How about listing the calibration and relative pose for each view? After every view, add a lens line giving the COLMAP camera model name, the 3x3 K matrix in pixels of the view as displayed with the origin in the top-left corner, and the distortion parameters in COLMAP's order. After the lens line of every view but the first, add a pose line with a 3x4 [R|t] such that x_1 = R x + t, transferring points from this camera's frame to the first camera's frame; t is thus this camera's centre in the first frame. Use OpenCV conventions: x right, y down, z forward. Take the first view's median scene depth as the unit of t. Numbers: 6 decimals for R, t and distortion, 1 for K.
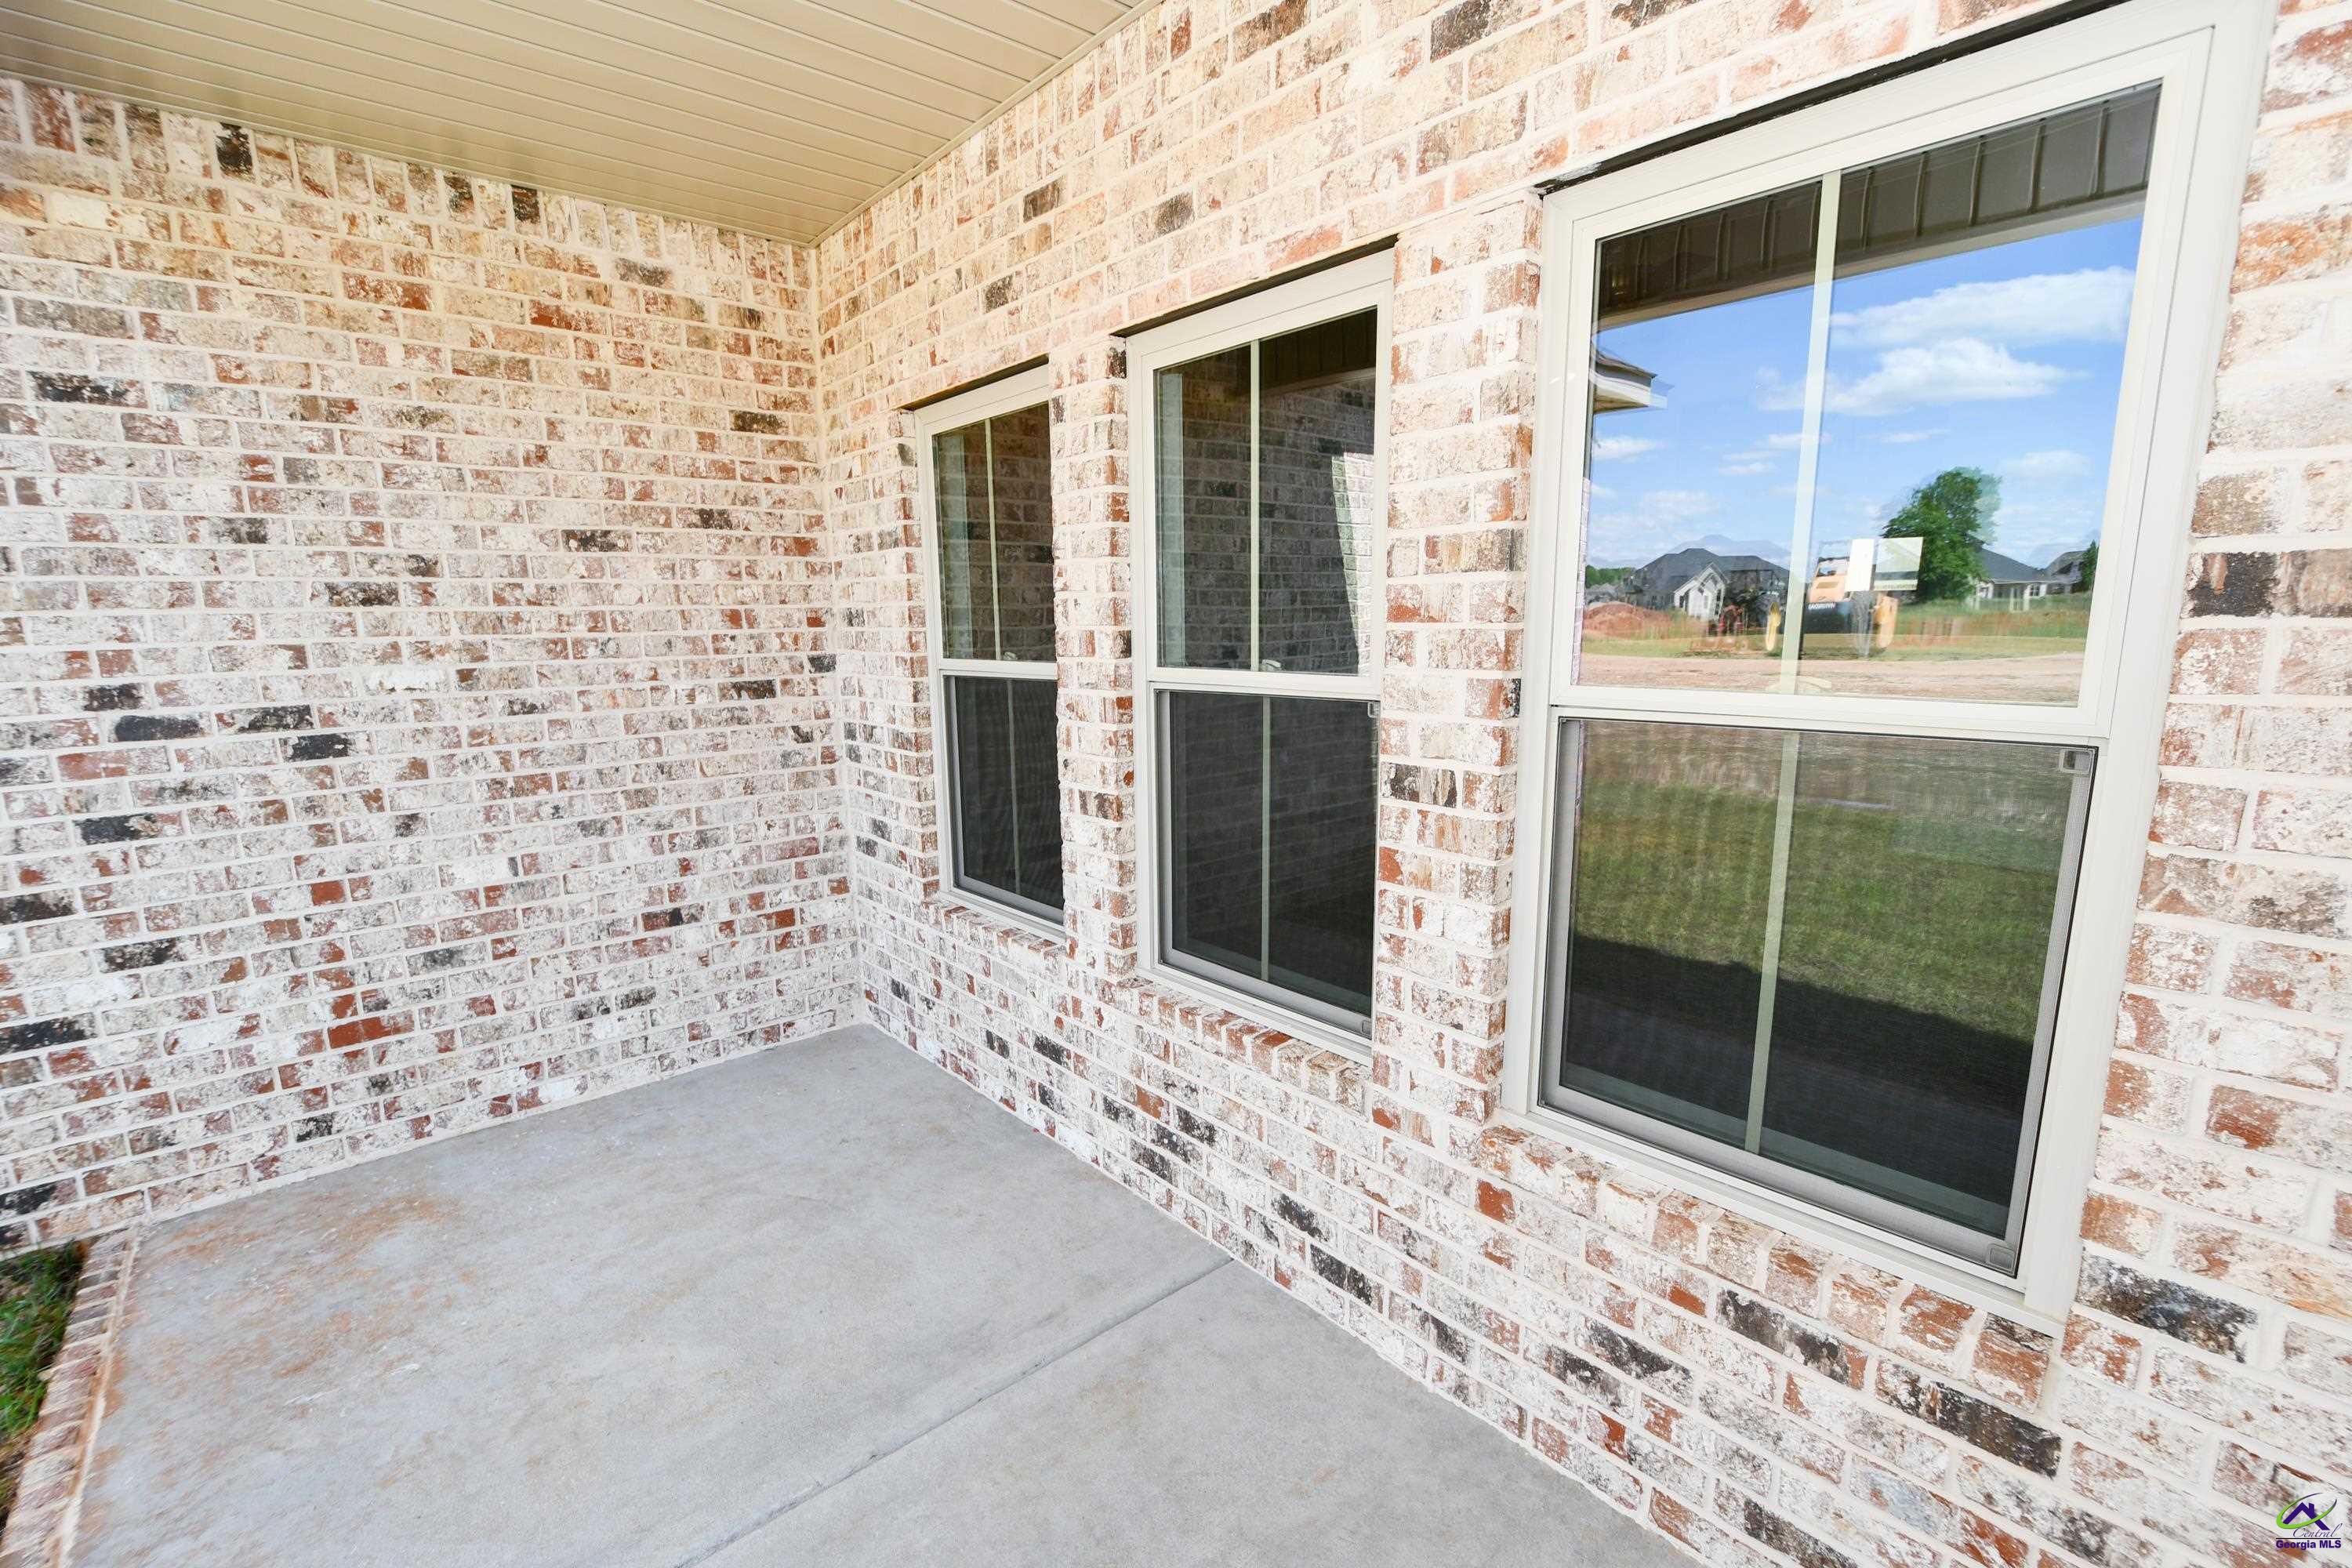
lens RADIAL K [[1026.5, 0, 1171.4], [0, 1026.5, 802.9], [0, 0, 1]] dist [-0.002299, 0.001177]
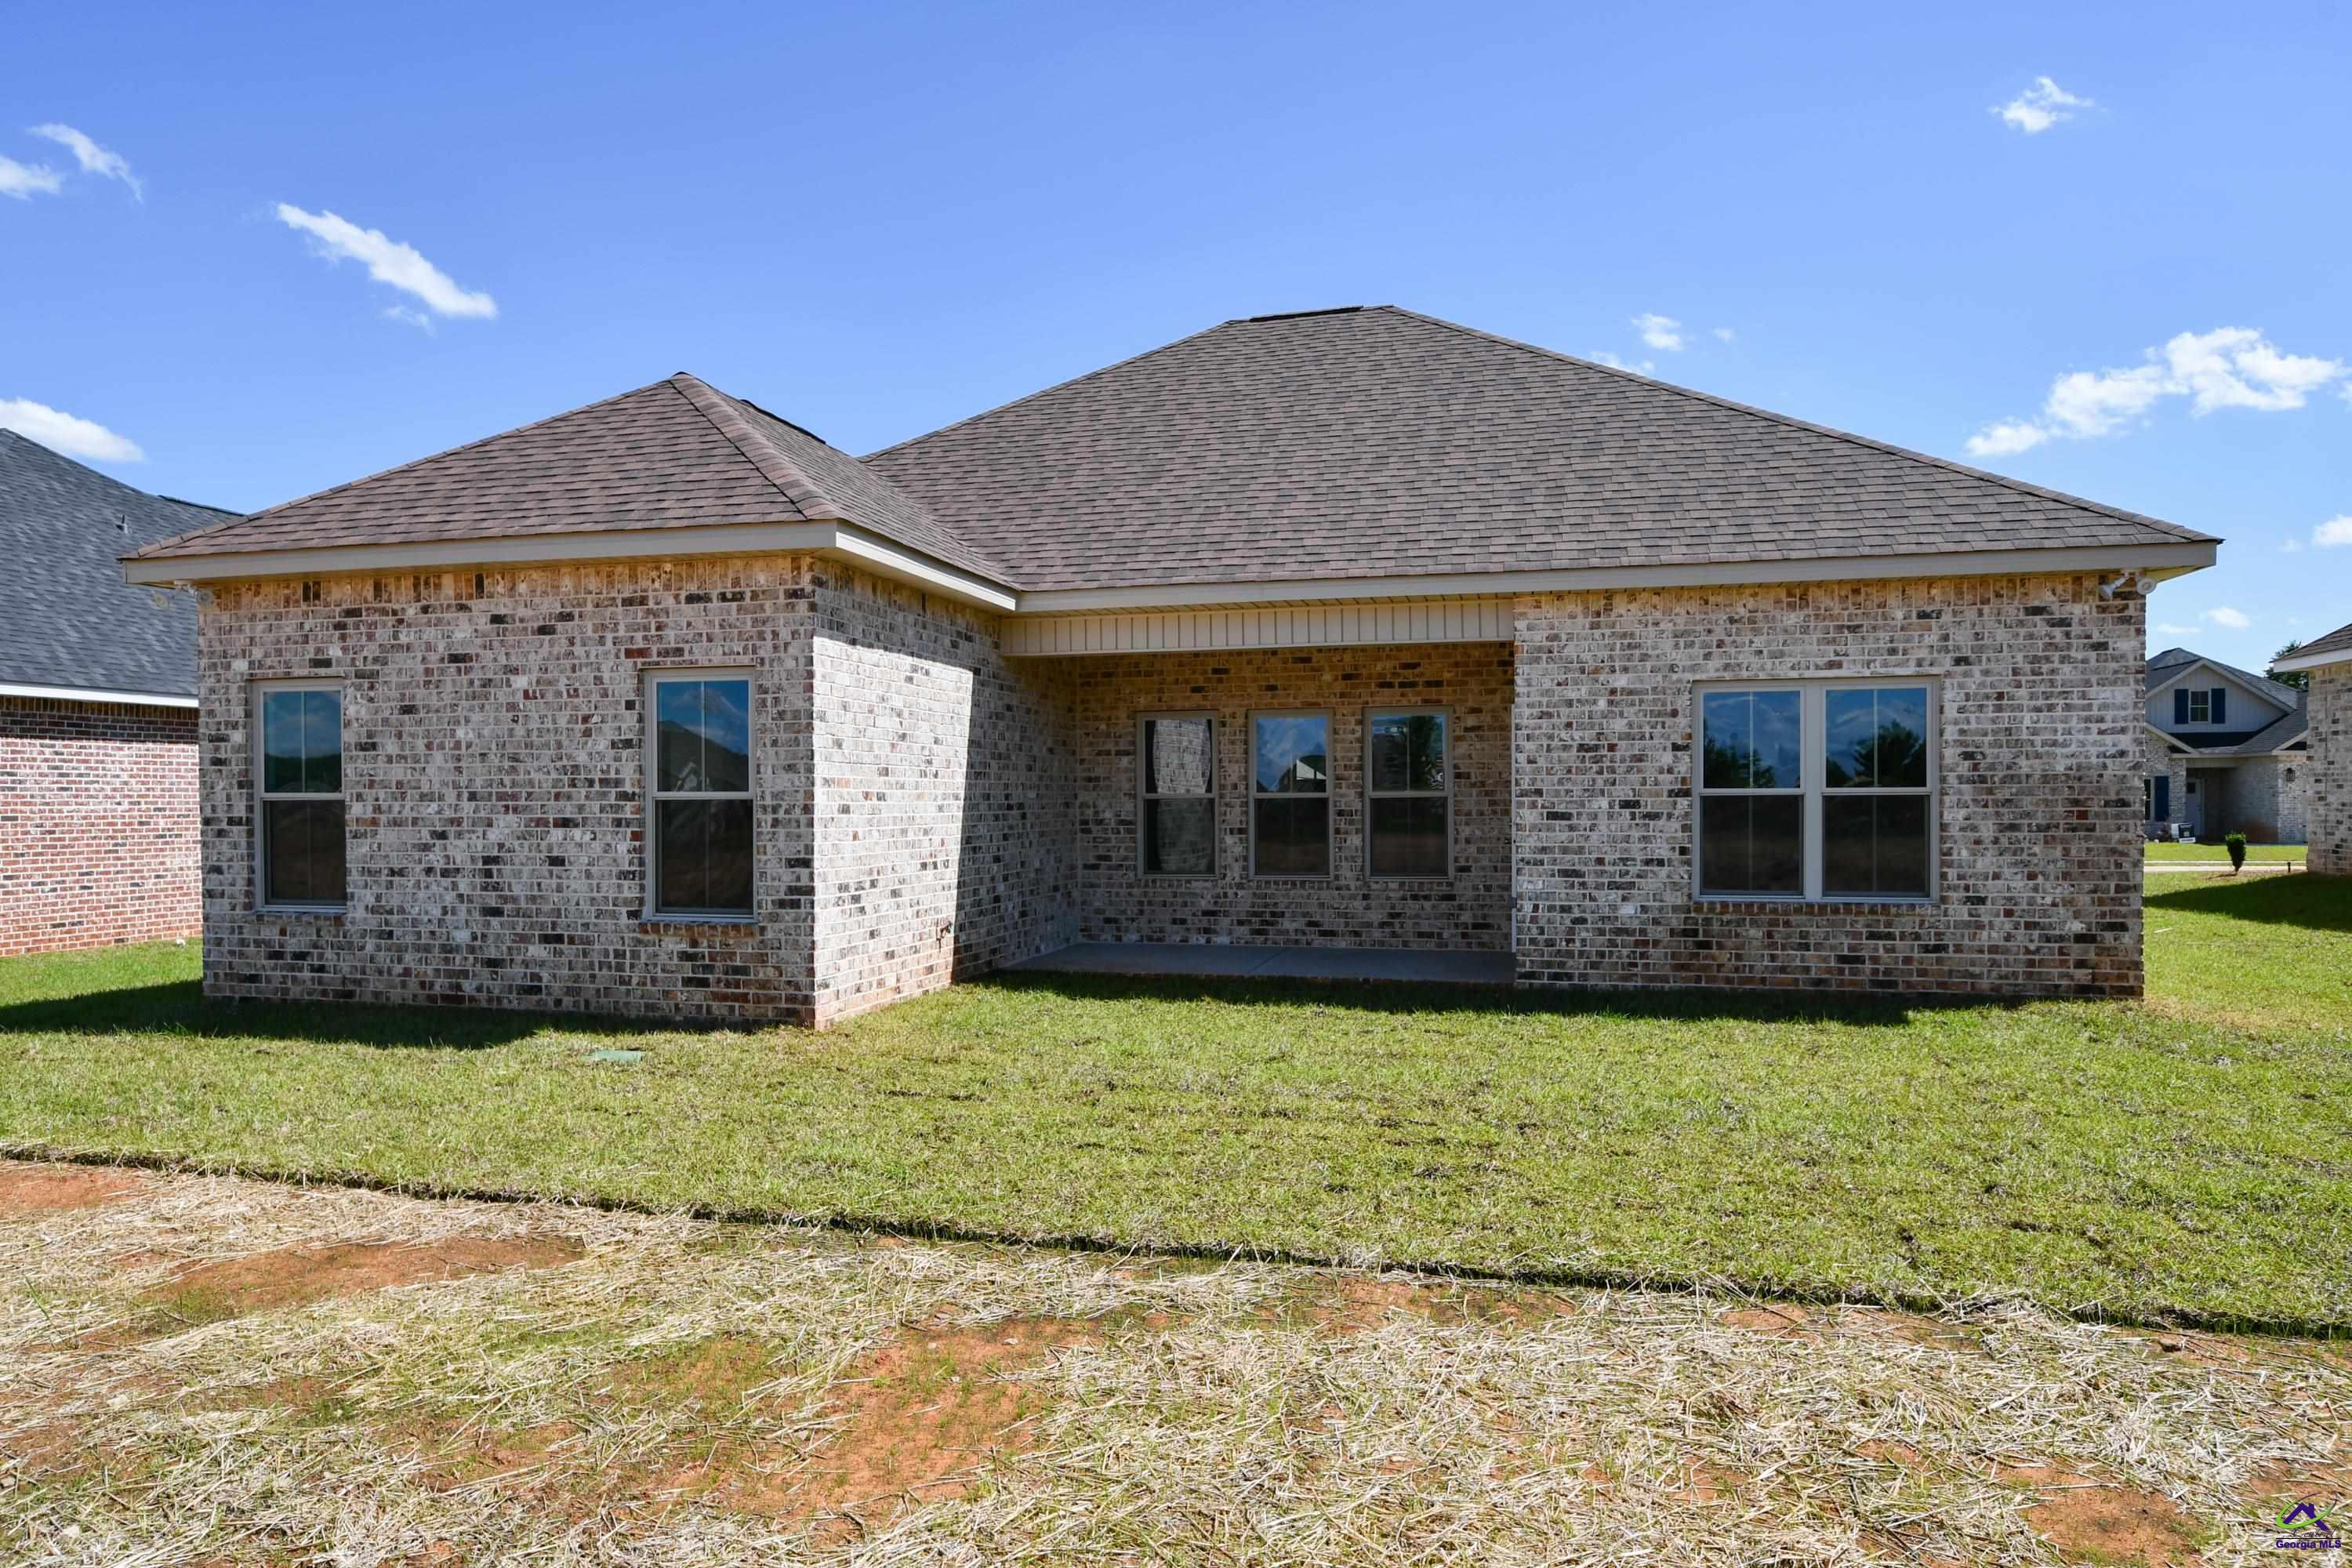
lens RADIAL K [[1466.0, 0, 1175.9], [0, 1466.0, 785.8], [0, 0, 1]] dist [0.000021, -0.000040]
pose [[0.824049, 0.011387, 0.566404, -3.300123], [0.096423, 0.982391, -0.160034, 0.674732], [-0.558253, 0.186490, 0.808440, -3.185395]]
